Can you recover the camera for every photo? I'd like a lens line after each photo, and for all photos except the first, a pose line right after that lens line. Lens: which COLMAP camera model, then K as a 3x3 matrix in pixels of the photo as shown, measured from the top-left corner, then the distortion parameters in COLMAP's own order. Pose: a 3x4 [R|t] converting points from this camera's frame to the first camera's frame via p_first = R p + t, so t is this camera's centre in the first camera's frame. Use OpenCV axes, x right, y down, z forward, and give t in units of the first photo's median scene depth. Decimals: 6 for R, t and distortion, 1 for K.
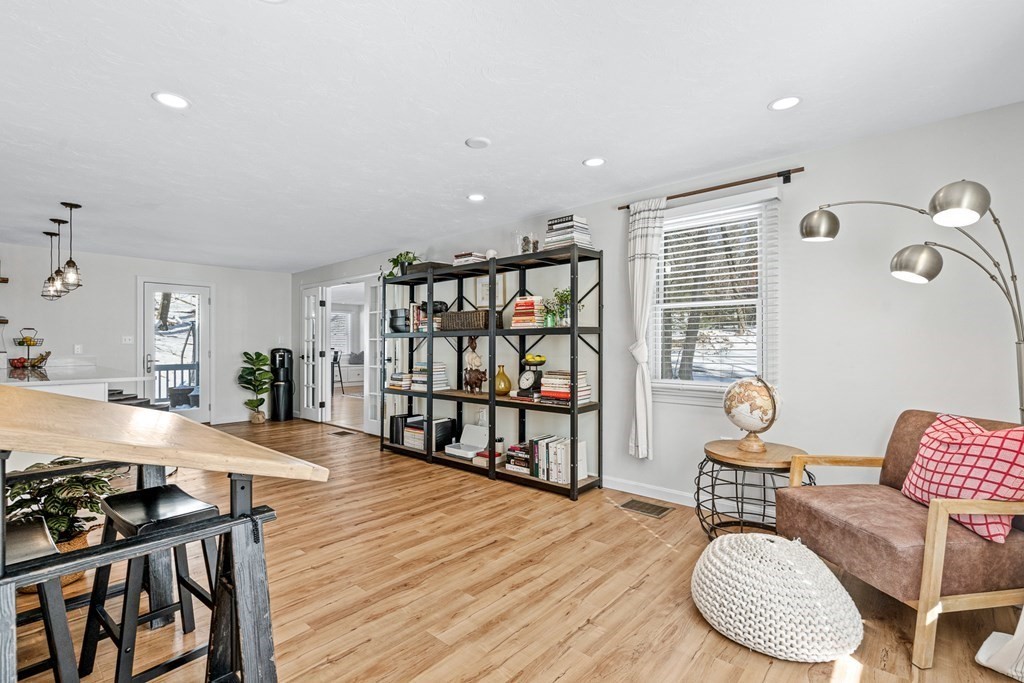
lens RADIAL K [[478.1, 0, 511.8], [0, 478.1, 343.4], [0, 0, 1]] dist [-0.002354, 0.001205]
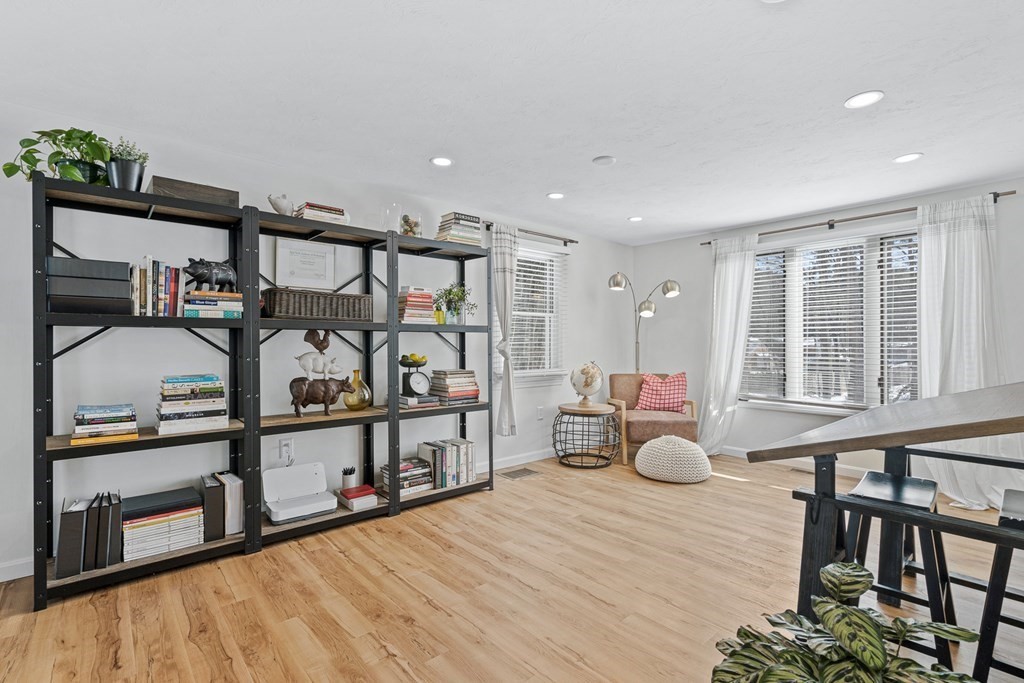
lens RADIAL K [[478.1, 0, 510.1], [0, 478.1, 342.0], [0, 0, 1]] dist [-0.002354, 0.001205]
pose [[0.111315, 0.007070, 0.993760, -0.868231], [-0.001368, 0.999975, -0.006961, 0.007403], [-0.993784, -0.000584, 0.111322, 0.792693]]
